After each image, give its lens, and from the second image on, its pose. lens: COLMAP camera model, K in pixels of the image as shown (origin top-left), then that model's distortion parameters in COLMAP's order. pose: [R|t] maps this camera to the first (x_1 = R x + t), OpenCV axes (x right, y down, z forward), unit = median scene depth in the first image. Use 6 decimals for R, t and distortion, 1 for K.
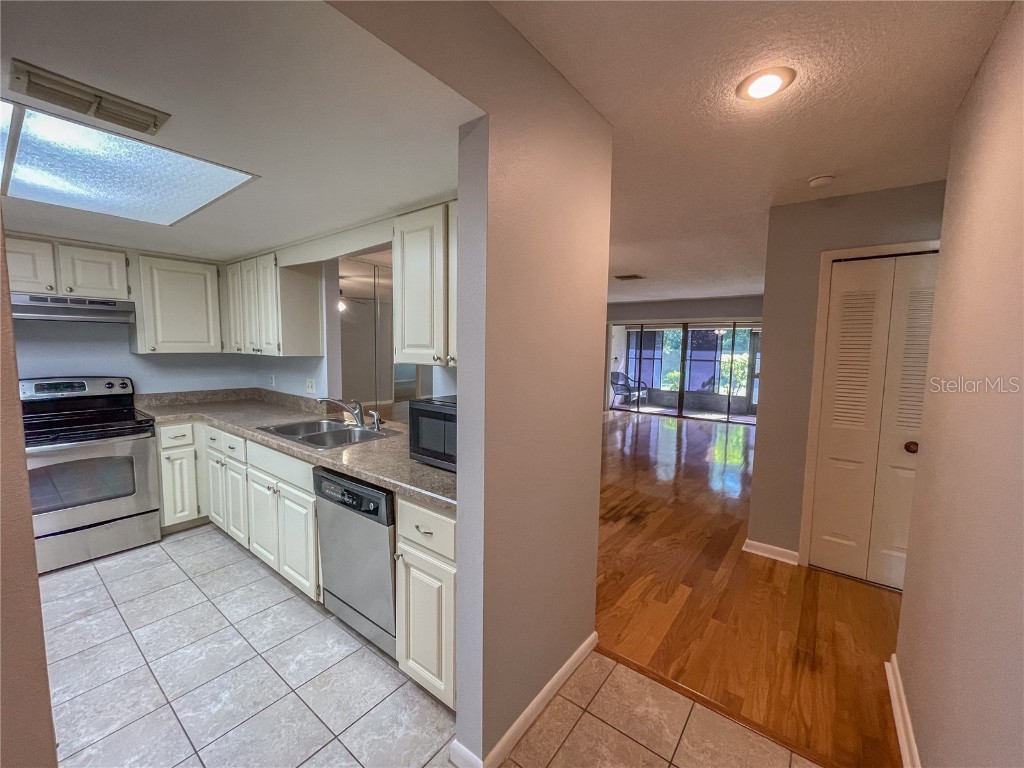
lens RADIAL K [[413.1, 0, 512.9], [0, 413.1, 383.8], [0, 0, 1]] dist [-0.001802, -0.000306]
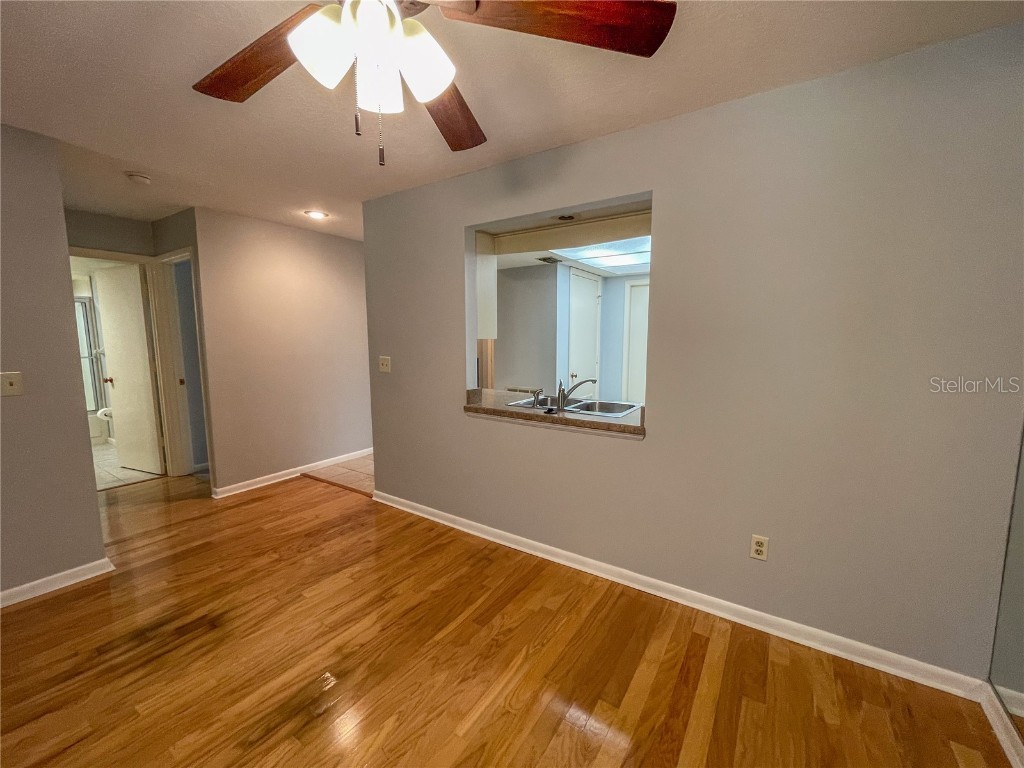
lens RADIAL K [[413.1, 0, 512.7], [0, 413.1, 381.5], [0, 0, 1]] dist [-0.001802, -0.000306]
pose [[-0.997495, -0.002981, -0.070669, -0.163240], [-0.017060, 0.979754, 0.199475, -0.133043], [0.068644, 0.200181, -0.977351, 1.691318]]
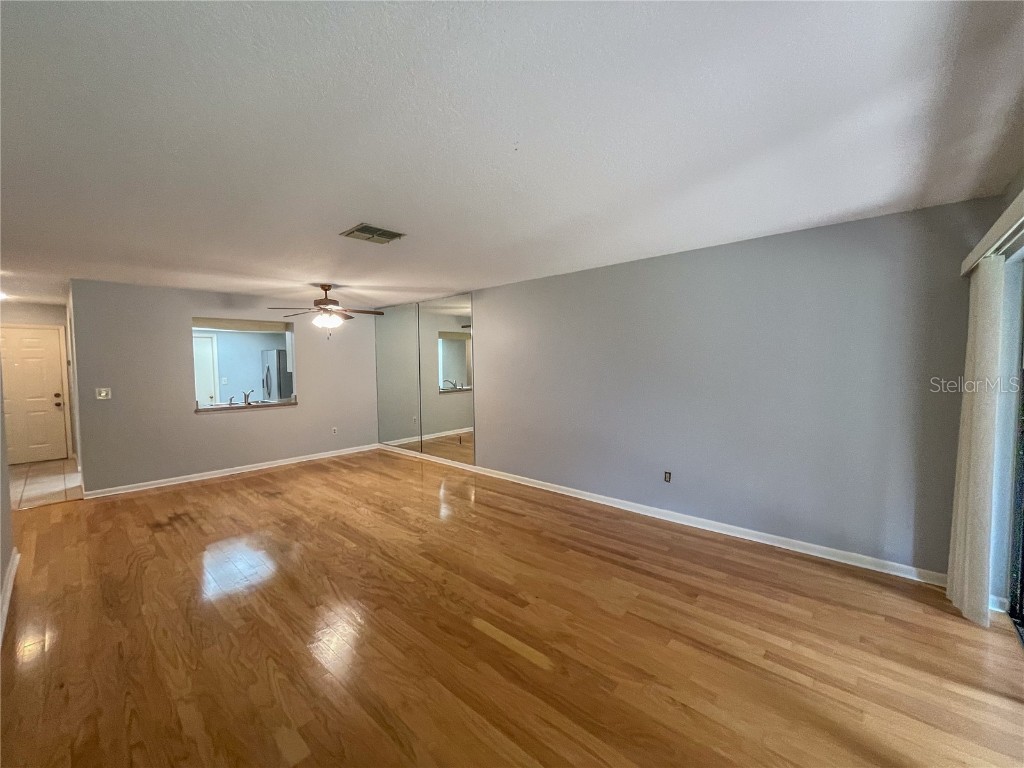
lens RADIAL K [[413.1, 0, 512.2], [0, 413.1, 381.1], [0, 0, 1]] dist [-0.001802, -0.000306]
pose [[-0.078862, 0.031128, -0.996399, 1.434250], [-0.081667, 0.995951, 0.037578, -0.182065], [0.993535, 0.084336, -0.076001, 2.199978]]
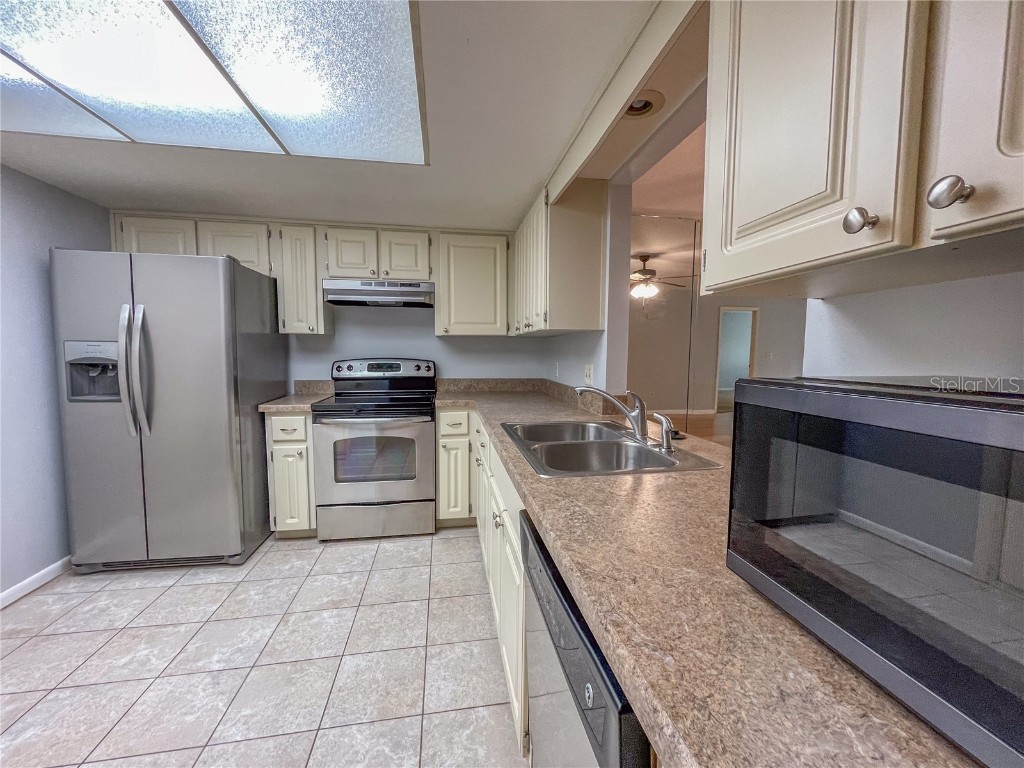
lens RADIAL K [[413.1, 0, 514.8], [0, 413.1, 387.0], [0, 0, 1]] dist [-0.001802, -0.000306]
pose [[0.735913, 0.045074, -0.675574, -0.099342], [-0.054510, 0.998487, 0.007240, 0.030809], [0.674878, 0.031498, 0.737257, 0.400272]]
